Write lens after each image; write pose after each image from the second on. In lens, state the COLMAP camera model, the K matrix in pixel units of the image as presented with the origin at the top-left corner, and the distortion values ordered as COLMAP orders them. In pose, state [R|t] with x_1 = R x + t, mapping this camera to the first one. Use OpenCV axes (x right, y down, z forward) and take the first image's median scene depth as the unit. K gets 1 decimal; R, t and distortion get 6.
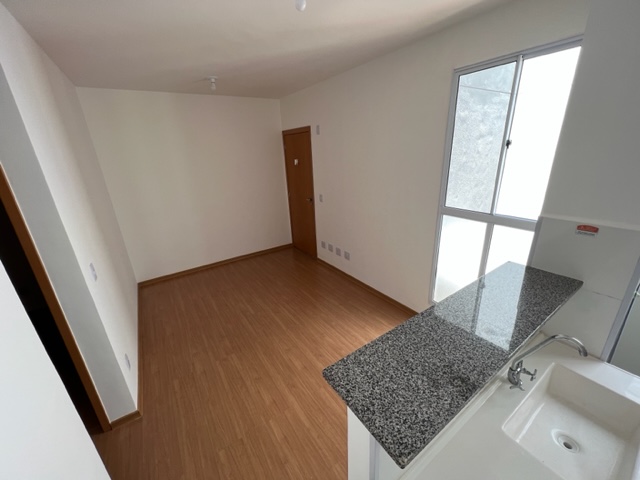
lens RADIAL K [[257.4, 0, 319.0], [0, 257.4, 238.4], [0, 0, 1]] dist [-0.001017, 0.000200]
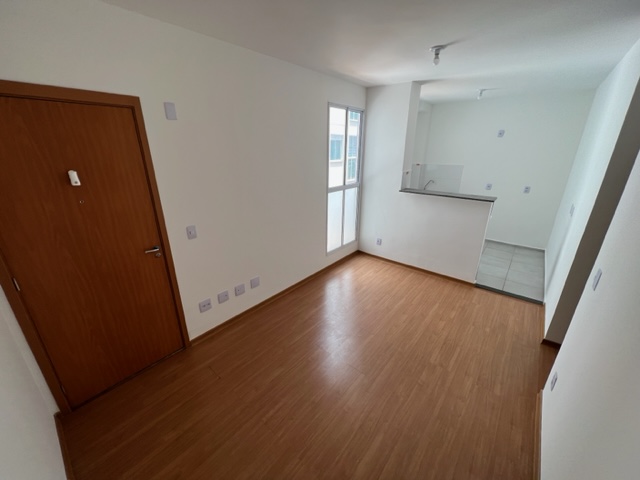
lens RADIAL K [[257.4, 0, 318.2], [0, 257.4, 237.7], [0, 0, 1]] dist [-0.001017, 0.000200]
pose [[-0.274134, -0.274901, 0.921564, -1.088204], [0.328827, 0.873722, 0.358444, -0.468713], [-0.903728, 0.401296, -0.149122, 1.508319]]
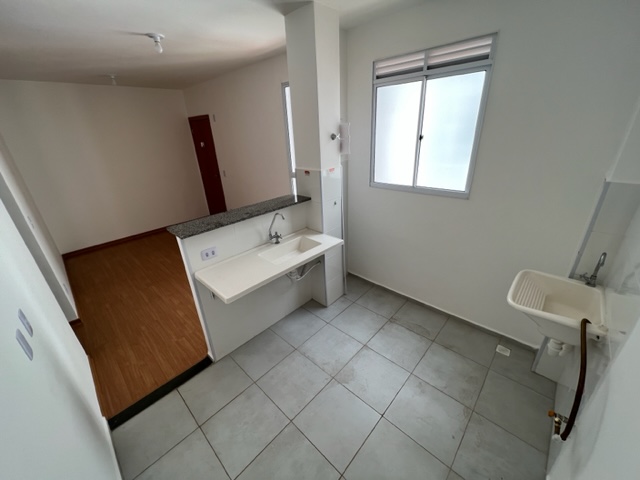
lens RADIAL K [[257.4, 0, 318.1], [0, 257.4, 237.7], [0, 0, 1]] dist [-0.001017, 0.000200]
pose [[0.976957, -0.082292, 0.196933, 0.323706], [0.070884, 0.995410, 0.064306, 0.189635], [-0.201321, -0.048864, 0.978306, -0.591500]]
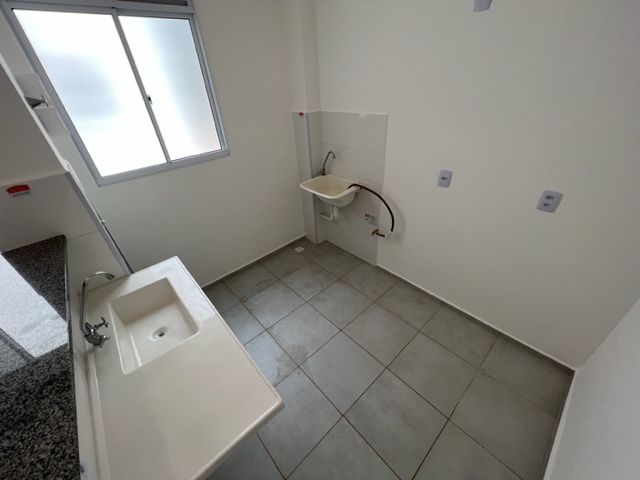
lens RADIAL K [[257.4, 0, 319.4], [0, 257.4, 237.6], [0, 0, 1]] dist [-0.001017, 0.000200]
pose [[-0.133414, -0.484325, 0.864656, -0.019401], [0.390134, 0.776347, 0.495056, 0.033471], [-0.911041, 0.403379, 0.085376, -0.023900]]
